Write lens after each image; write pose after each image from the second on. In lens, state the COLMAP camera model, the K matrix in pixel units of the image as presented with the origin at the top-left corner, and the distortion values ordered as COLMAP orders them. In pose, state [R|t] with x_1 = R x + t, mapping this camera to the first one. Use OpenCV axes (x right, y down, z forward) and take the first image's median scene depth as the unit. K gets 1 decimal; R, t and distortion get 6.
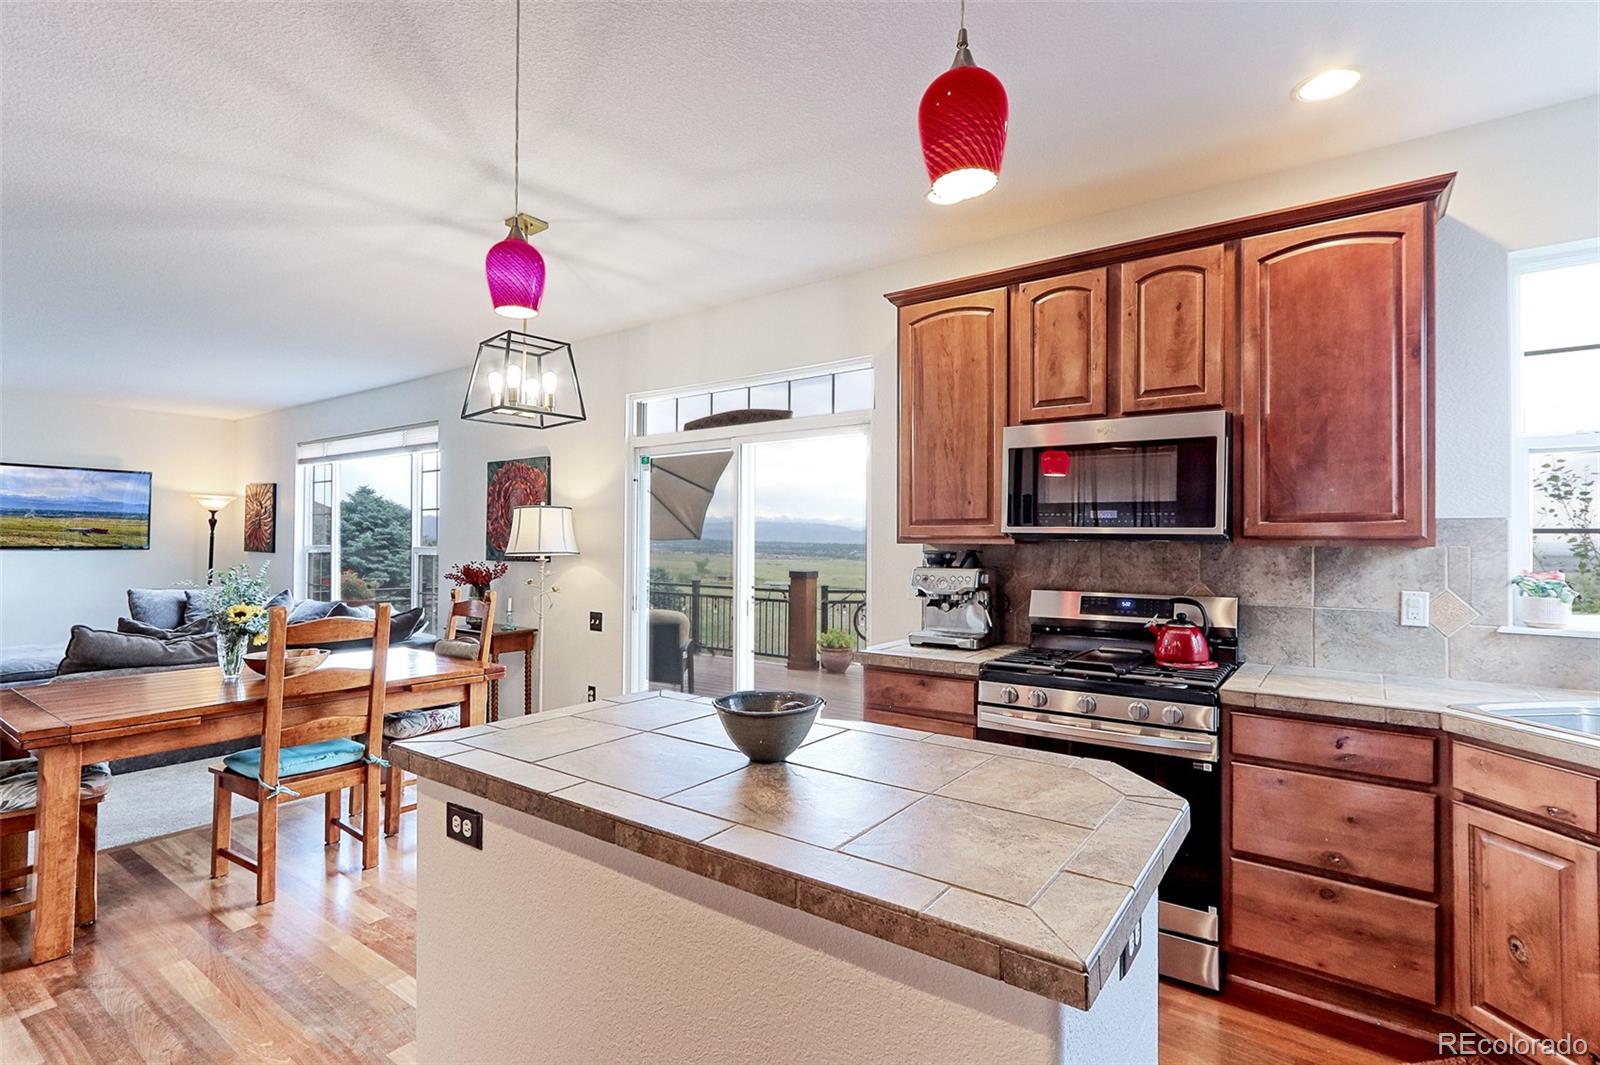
lens RADIAL K [[748.9, 0, 791.3], [0, 748.9, 535.1], [0, 0, 1]] dist [0.010024, -0.012413]
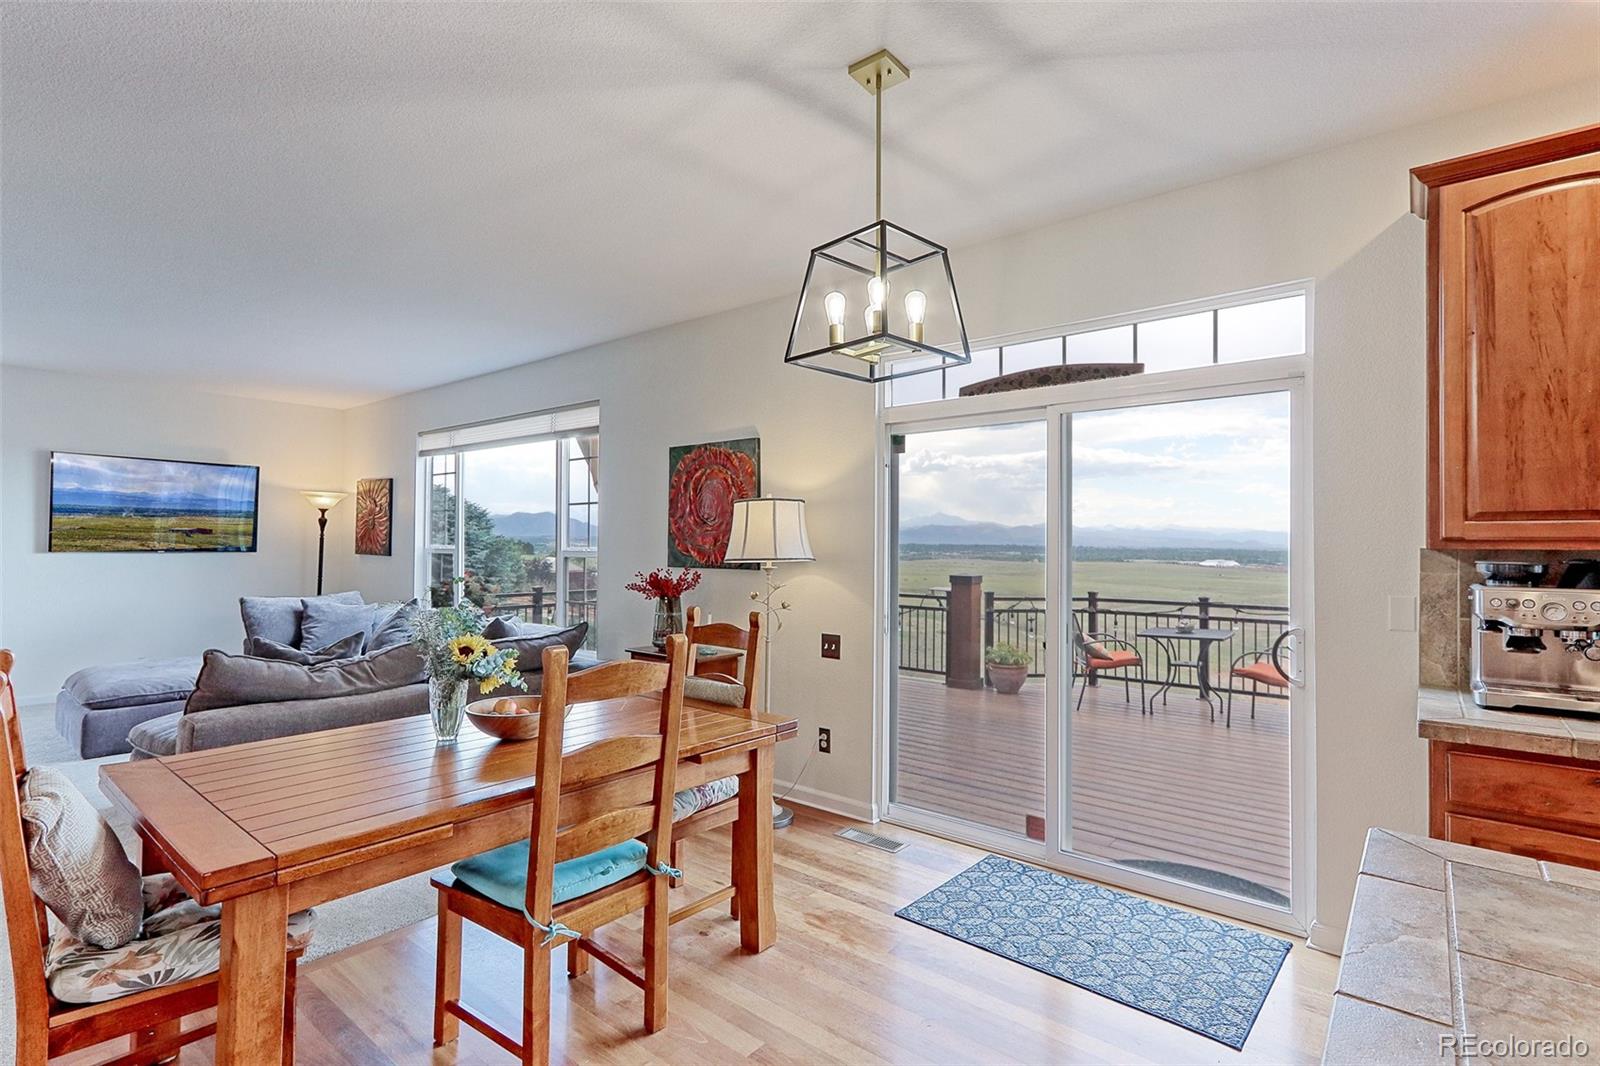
lens RADIAL K [[758.8, 0, 787.7], [0, 758.8, 530.6], [0, 0, 1]] dist [-0.001730, 0.000158]
pose [[0.997843, -0.003250, -0.065570, -0.177981], [0.003015, 0.999989, -0.003681, -0.001948], [0.065581, 0.003476, 0.997841, 0.143920]]
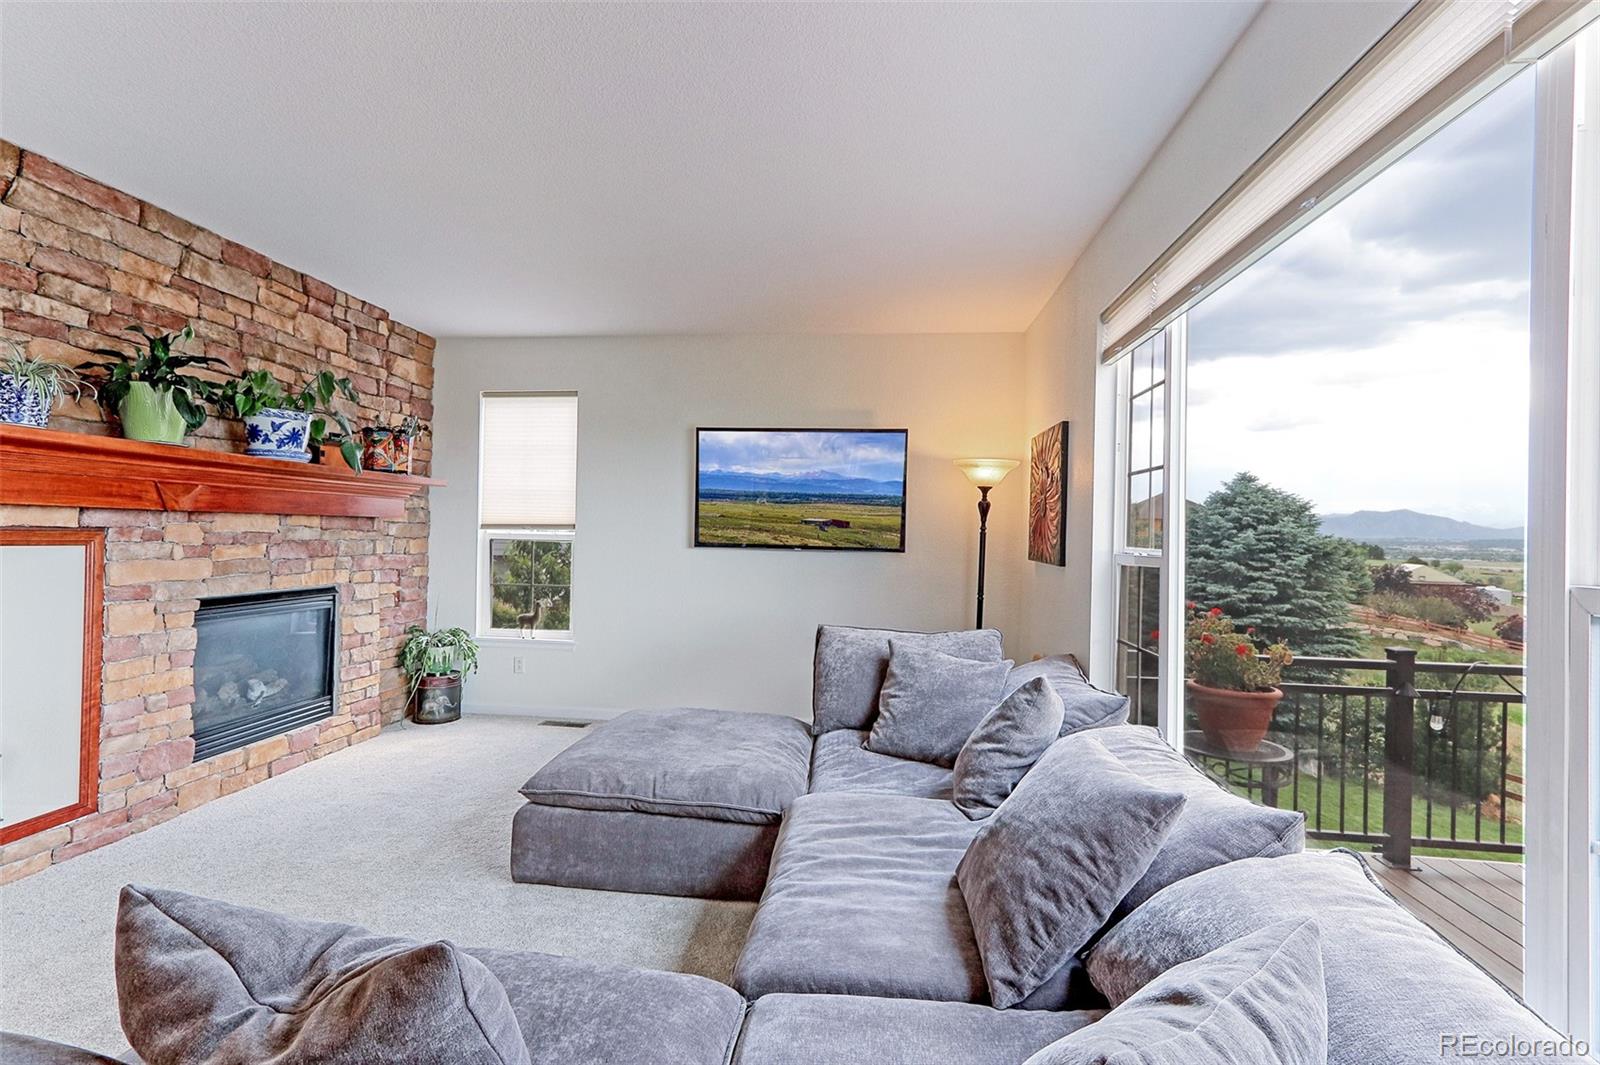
lens RADIAL K [[748.9, 0, 791.3], [0, 748.9, 535.1], [0, 0, 1]] dist [0.010024, -0.012413]
pose [[0.491107, 0.006534, -0.871075, -0.409252], [-0.006322, 0.999972, 0.003936, 0.002996], [0.871076, 0.003574, 0.491135, 0.701942]]
